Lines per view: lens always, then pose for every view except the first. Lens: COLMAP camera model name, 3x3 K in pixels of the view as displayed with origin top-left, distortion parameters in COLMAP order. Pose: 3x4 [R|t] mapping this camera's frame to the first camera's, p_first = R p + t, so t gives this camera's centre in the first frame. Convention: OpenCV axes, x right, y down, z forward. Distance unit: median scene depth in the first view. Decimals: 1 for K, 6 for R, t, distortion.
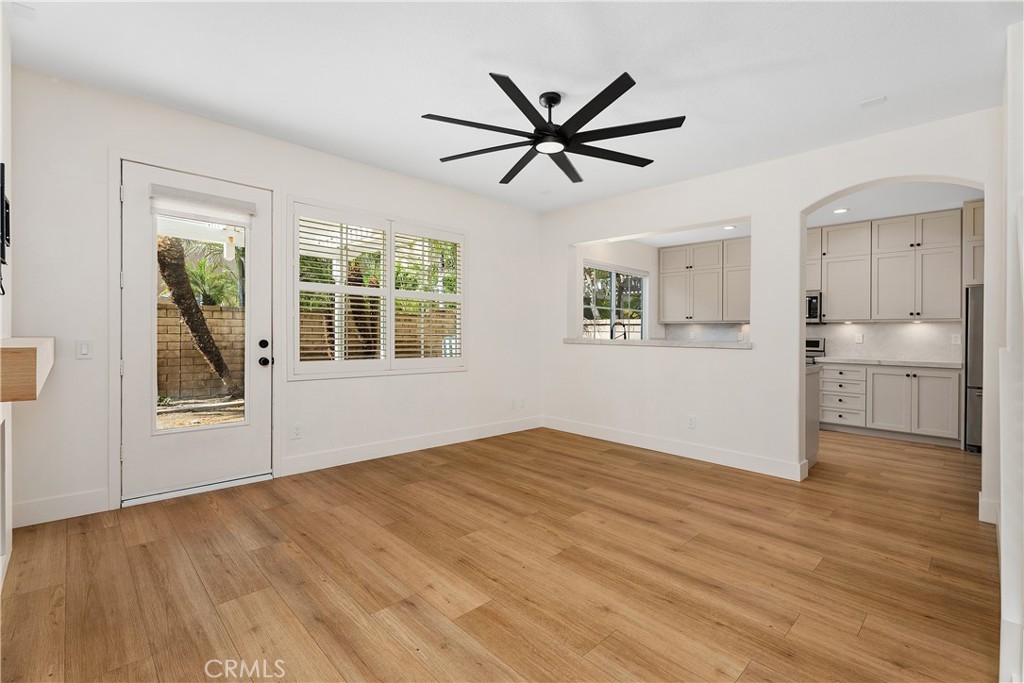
lens RADIAL K [[457.1, 0, 509.6], [0, 457.1, 328.2], [0, 0, 1]] dist [0.004716, -0.001028]
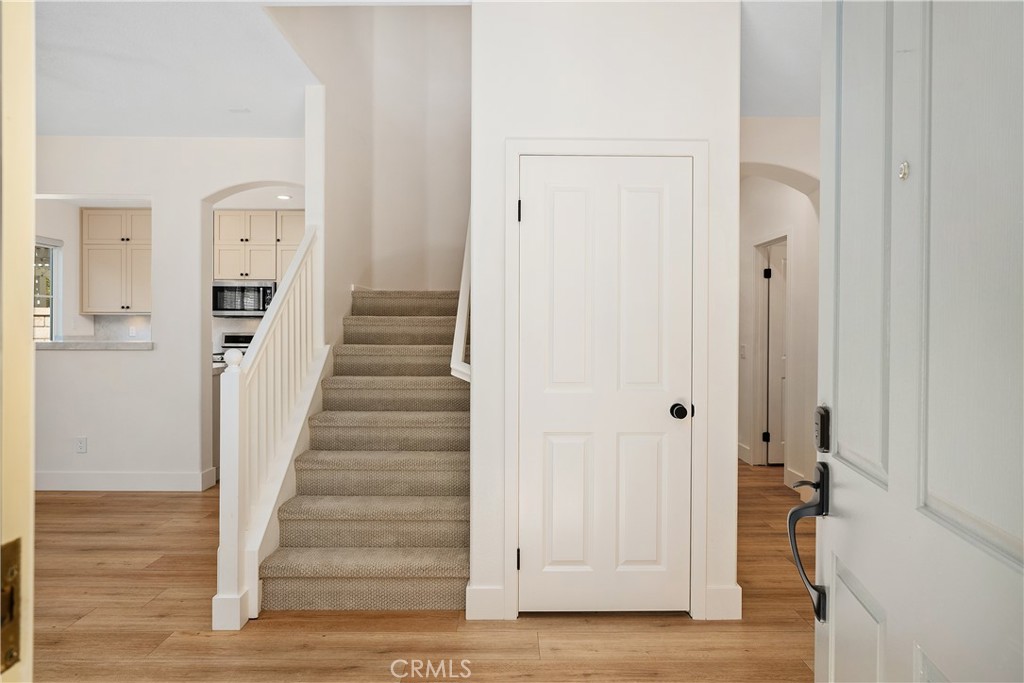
lens RADIAL K [[648.6, 0, 518.9], [0, 648.6, 328.8], [0, 0, 1]] dist [-0.007893, 0.002336]
pose [[0.680493, -0.012658, 0.732645, 0.078163], [-0.003553, 0.999782, 0.020573, -0.016458], [-0.732746, -0.016603, 0.680299, -0.249157]]
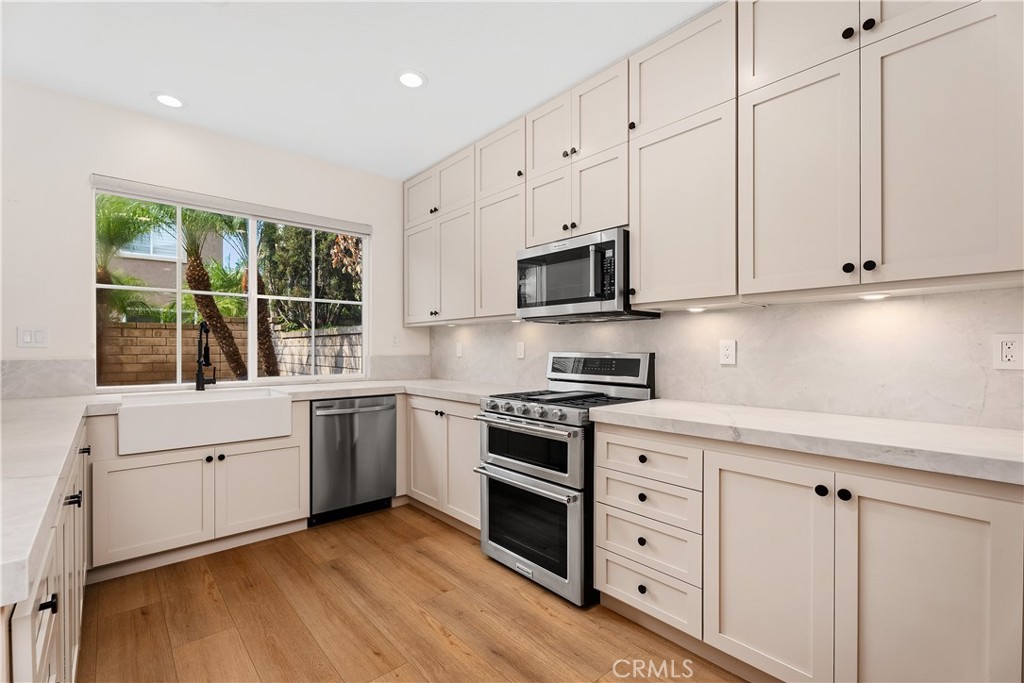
lens RADIAL K [[457.1, 0, 512.2], [0, 457.1, 347.5], [0, 0, 1]] dist [0.004716, -0.001028]
pose [[0.999004, -0.017129, -0.041193, 0.674645], [0.017673, 0.999761, 0.012876, 0.012071], [0.040963, -0.013592, 0.999068, 0.699418]]
